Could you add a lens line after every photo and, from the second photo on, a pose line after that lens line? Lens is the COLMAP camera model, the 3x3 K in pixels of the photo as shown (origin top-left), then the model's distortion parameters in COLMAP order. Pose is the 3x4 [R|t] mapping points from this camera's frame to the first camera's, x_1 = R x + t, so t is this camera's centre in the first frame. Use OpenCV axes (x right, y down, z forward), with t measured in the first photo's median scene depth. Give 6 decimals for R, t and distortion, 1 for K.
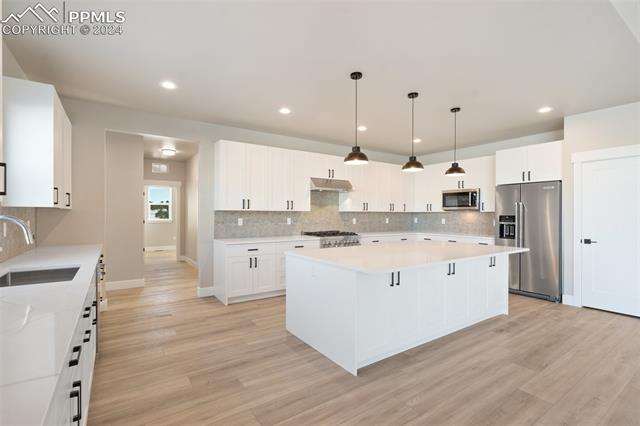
lens RADIAL K [[294.0, 0, 316.8], [0, 294.0, 214.4], [0, 0, 1]] dist [-0.002540, 0.001039]
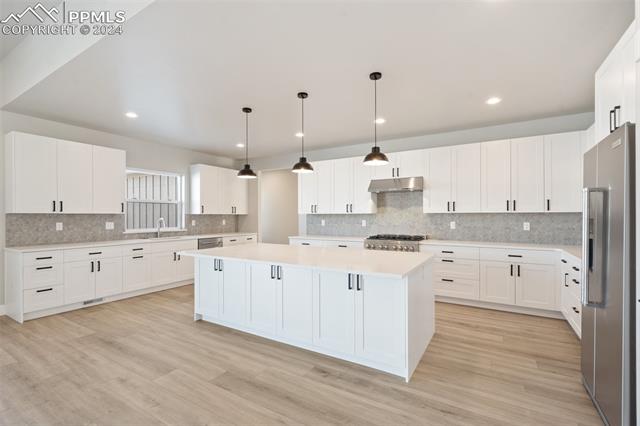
lens RADIAL K [[294.0, 0, 323.0], [0, 294.0, 221.1], [0, 0, 1]] dist [-0.002540, 0.001039]
pose [[0.420358, 0.010388, -0.907299, 0.886737], [0.002218, 0.999920, 0.012476, 0.002083], [0.907356, -0.007257, 0.420301, 0.469828]]
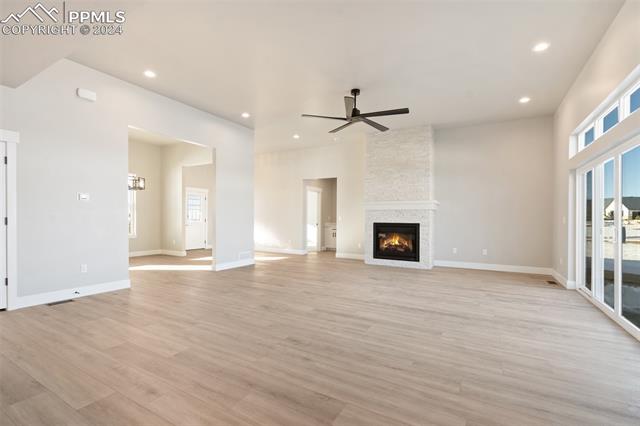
lens RADIAL K [[294.0, 0, 319.2], [0, 294.0, 216.2], [0, 0, 1]] dist [-0.002540, 0.001039]
pose [[-0.434028, -0.001490, 0.900898, -0.144001], [-0.004568, 0.999989, -0.000547, 0.029587], [-0.900888, -0.004353, -0.434030, 0.341966]]
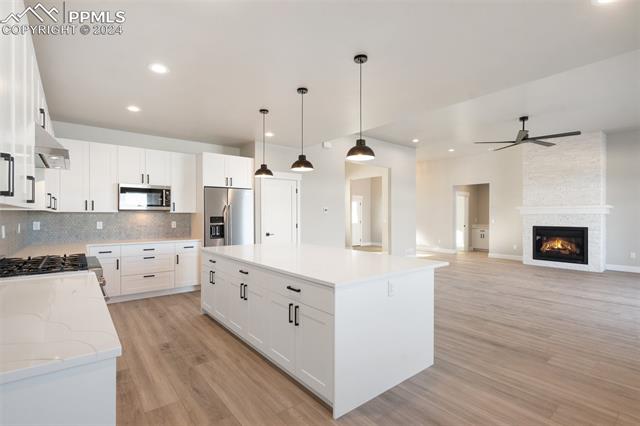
lens RADIAL K [[294.0, 0, 321.2], [0, 294.0, 217.0], [0, 0, 1]] dist [-0.002540, 0.001039]
pose [[-0.068757, -0.005821, 0.997616, -0.448999], [0.000787, 0.999982, 0.005889, -0.000770], [-0.997633, 0.001190, -0.068752, 0.722017]]
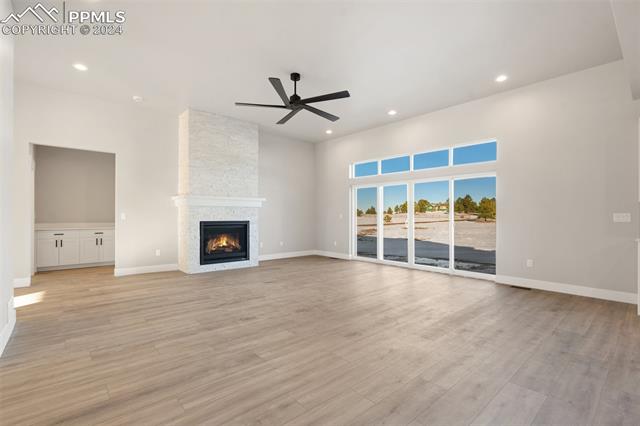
lens RADIAL K [[294.0, 0, 315.0], [0, 294.0, 215.5], [0, 0, 1]] dist [-0.002540, 0.001039]
pose [[-0.993622, -0.007772, -0.112490, 0.772172], [-0.008297, 0.999957, 0.004198, 0.027133], [0.112452, 0.005105, -0.993644, 0.714000]]
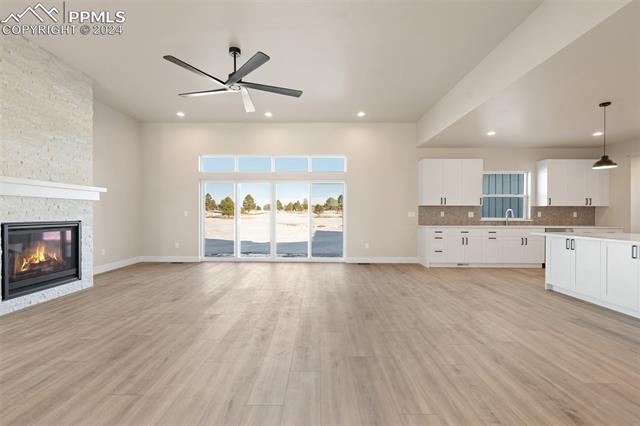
lens RADIAL K [[294.0, 0, 312.5], [0, 294.0, 211.0], [0, 0, 1]] dist [-0.002540, 0.001039]
pose [[-0.577213, -0.013452, -0.816483, 1.260042], [-0.008712, 0.999909, -0.010316, 0.033939], [0.816547, 0.001159, -0.577278, 0.419617]]
